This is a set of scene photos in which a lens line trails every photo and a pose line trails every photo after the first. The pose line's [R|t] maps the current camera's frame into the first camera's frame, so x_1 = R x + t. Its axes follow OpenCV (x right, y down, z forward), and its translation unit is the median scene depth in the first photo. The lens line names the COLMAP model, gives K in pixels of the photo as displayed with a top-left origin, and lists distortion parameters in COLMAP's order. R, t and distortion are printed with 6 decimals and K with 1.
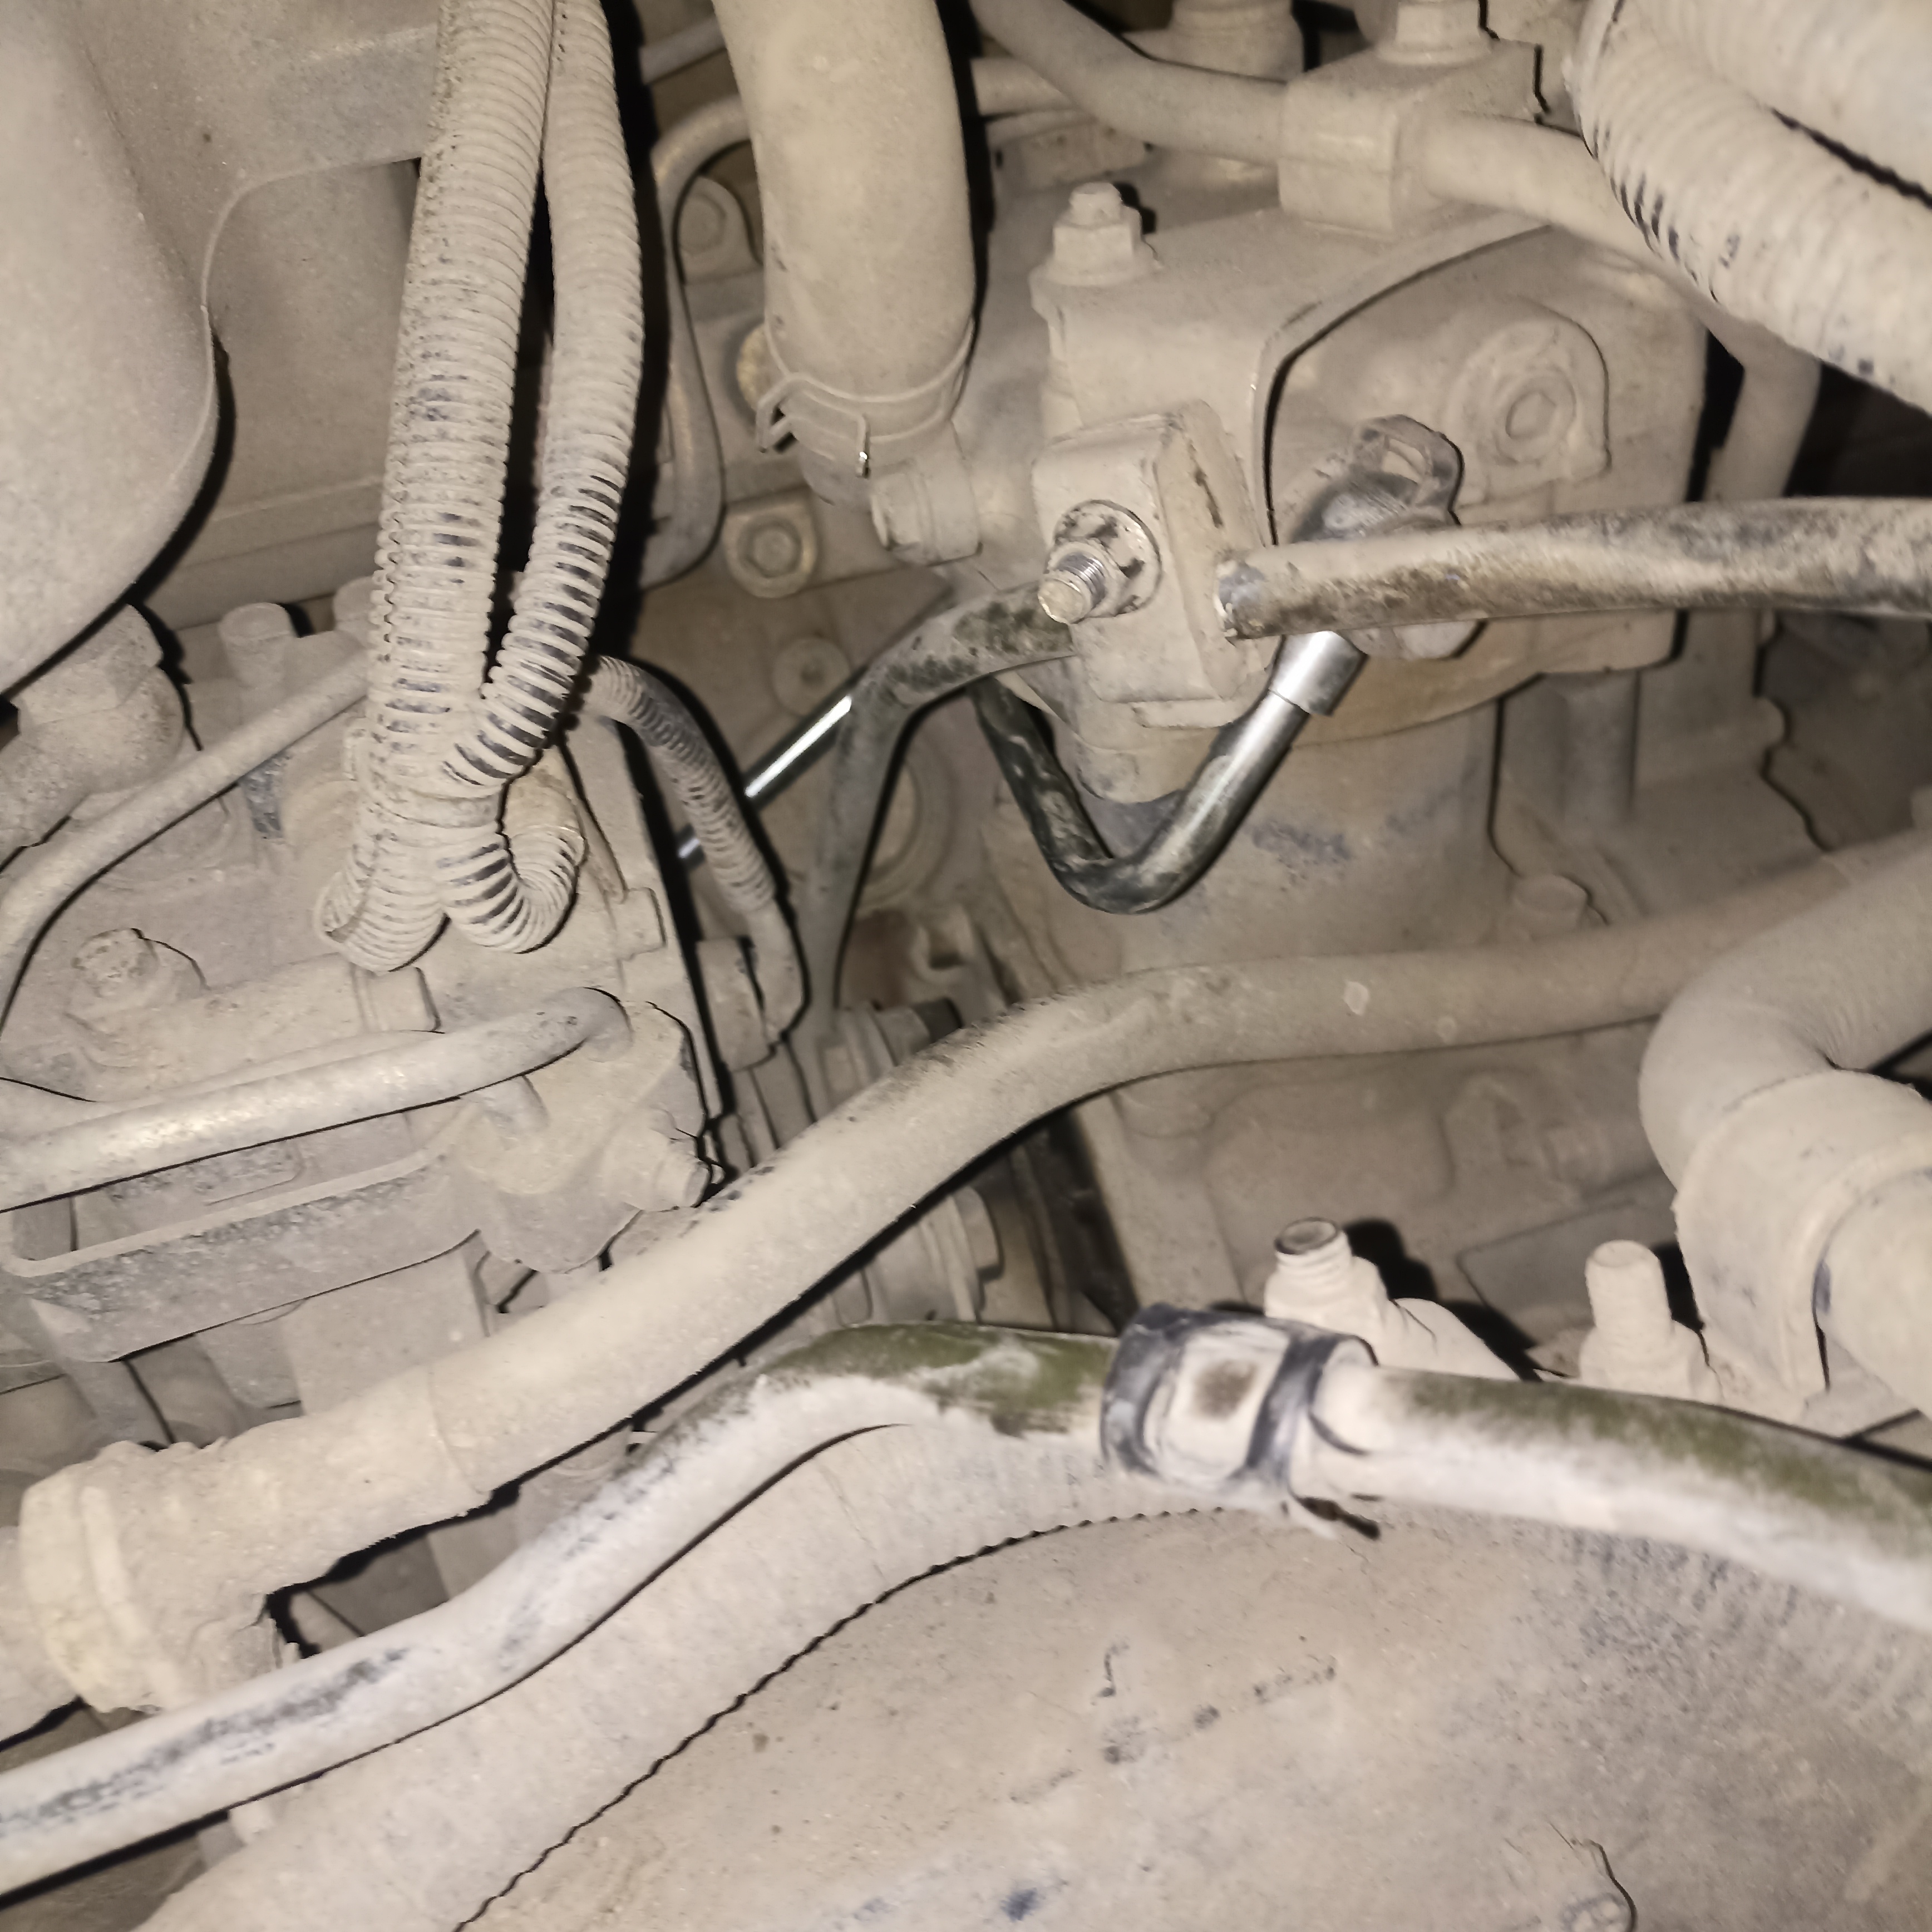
lens RADIAL K [[1868.3, 0, 966.0], [0, 1868.3, 966.0], [0, 0, 1]] dist [0.015461, -0.010545]
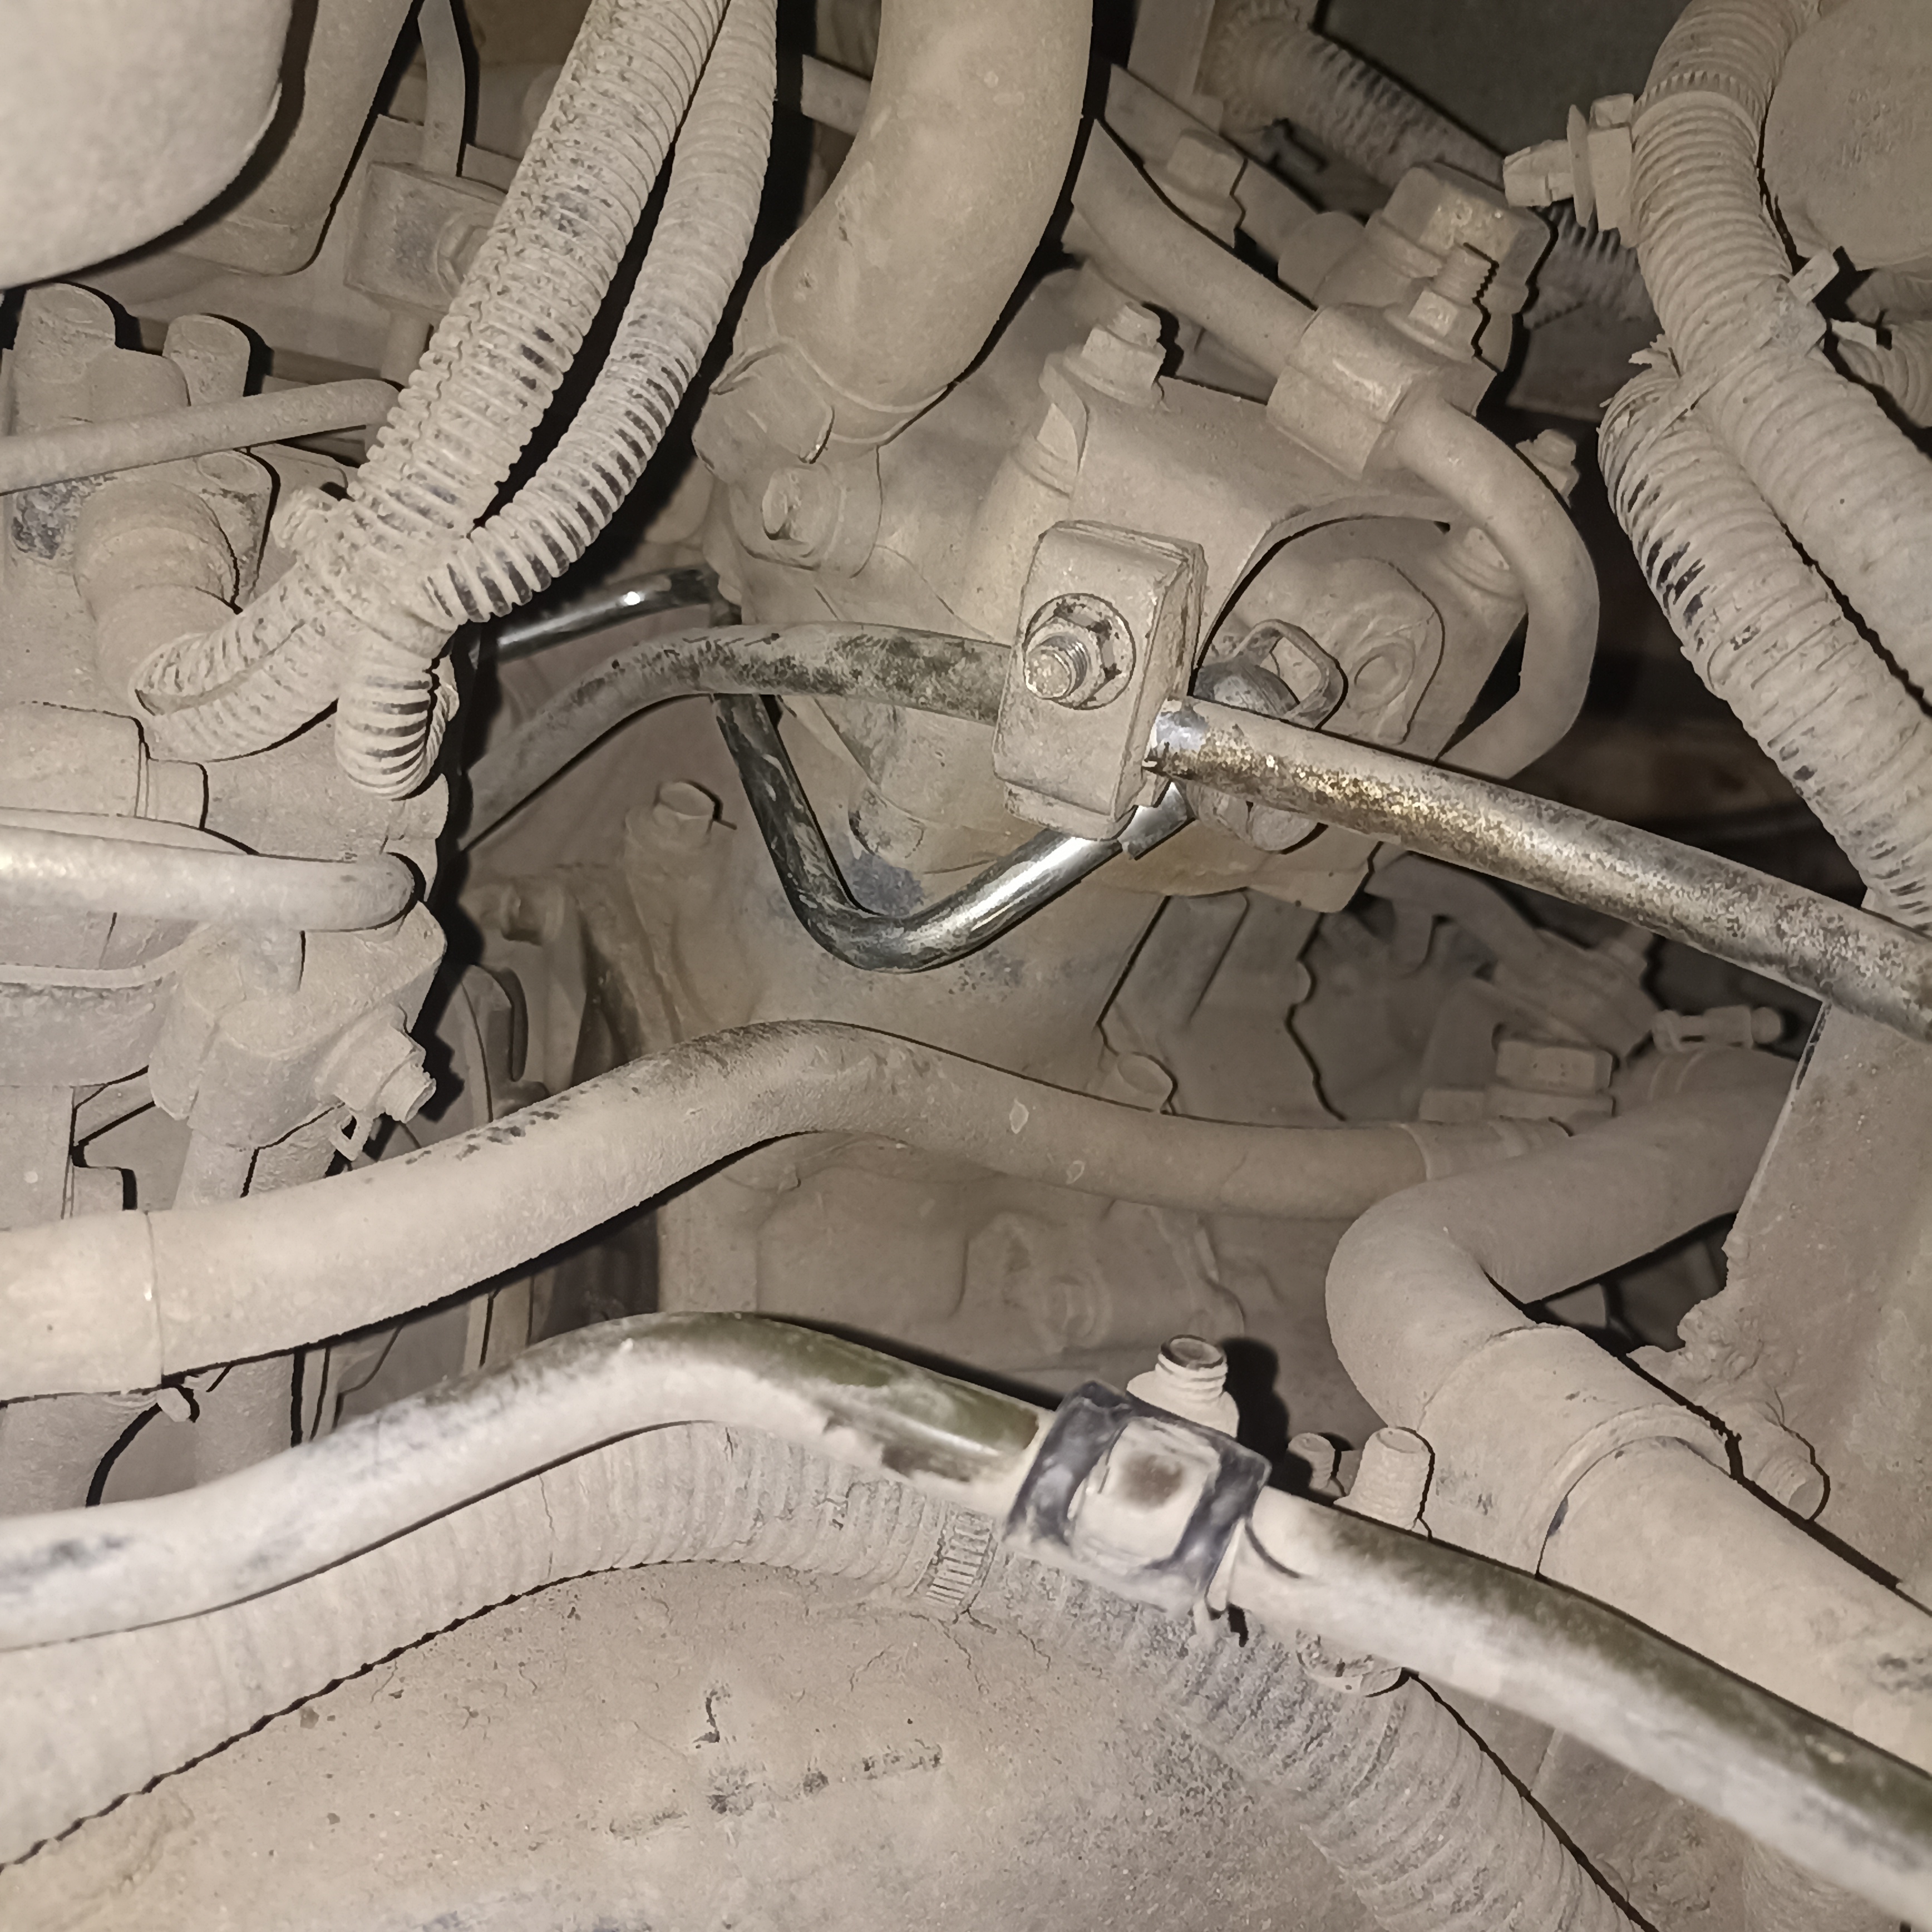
lens RADIAL K [[1868.3, 0, 966.0], [0, 1868.3, 966.0], [0, 0, 1]] dist [0.015461, -0.010545]
pose [[0.874715, 0.334865, 0.350342, -0.291429], [-0.321603, 0.941863, -0.097291, 0.066854], [-0.362553, -0.027569, 0.931555, 0.064472]]
